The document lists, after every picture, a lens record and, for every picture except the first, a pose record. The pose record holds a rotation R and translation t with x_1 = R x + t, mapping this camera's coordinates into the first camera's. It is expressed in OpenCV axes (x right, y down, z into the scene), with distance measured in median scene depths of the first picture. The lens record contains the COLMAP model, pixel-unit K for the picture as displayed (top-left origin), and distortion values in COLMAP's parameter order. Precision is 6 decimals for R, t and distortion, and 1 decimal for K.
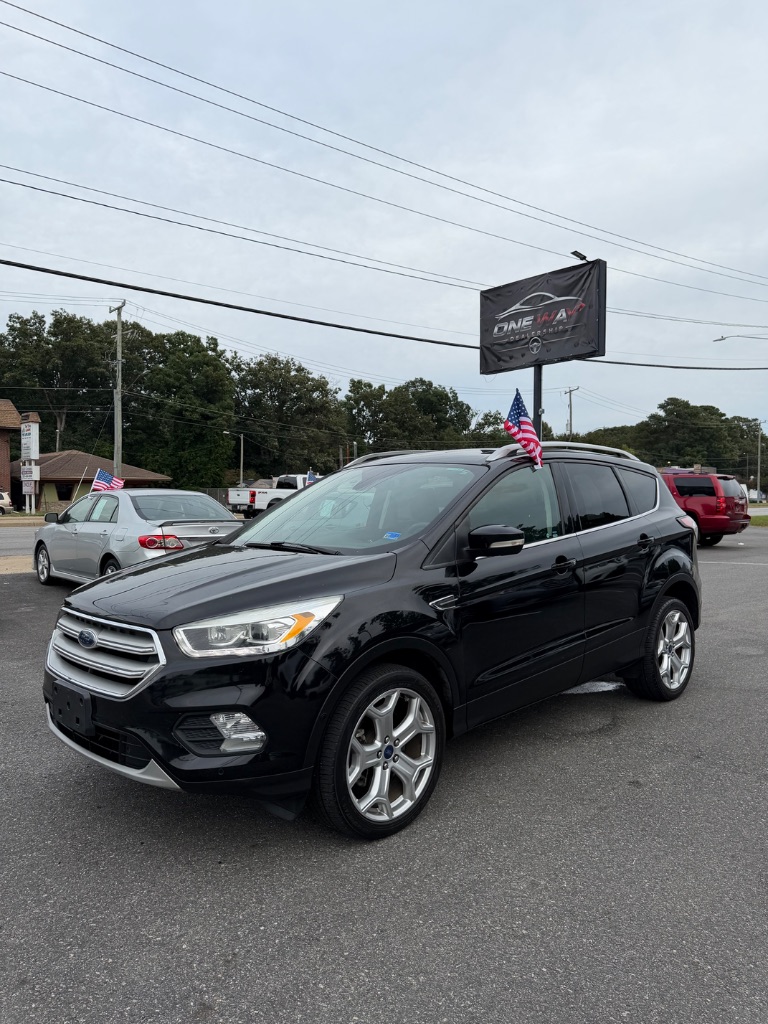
lens RADIAL K [[734.1, 0, 431.9], [0, 734.1, 606.5], [0, 0, 1]] dist [0.112868, -0.150254]
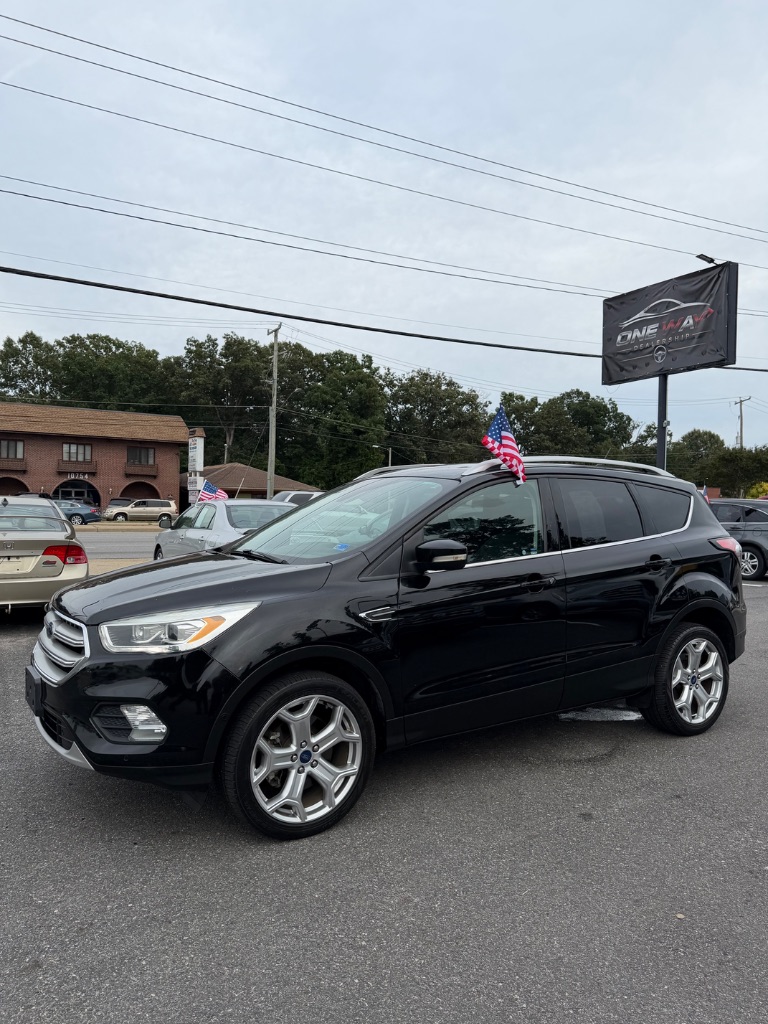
lens RADIAL K [[746.0, 0, 413.6], [0, 746.0, 608.6], [0, 0, 1]] dist [0.081913, -0.090462]
pose [[0.975189, 0.049131, -0.215855, 0.131502], [-0.052785, 0.998543, -0.011190, -0.002171], [0.214991, 0.022306, 0.976361, 0.003796]]
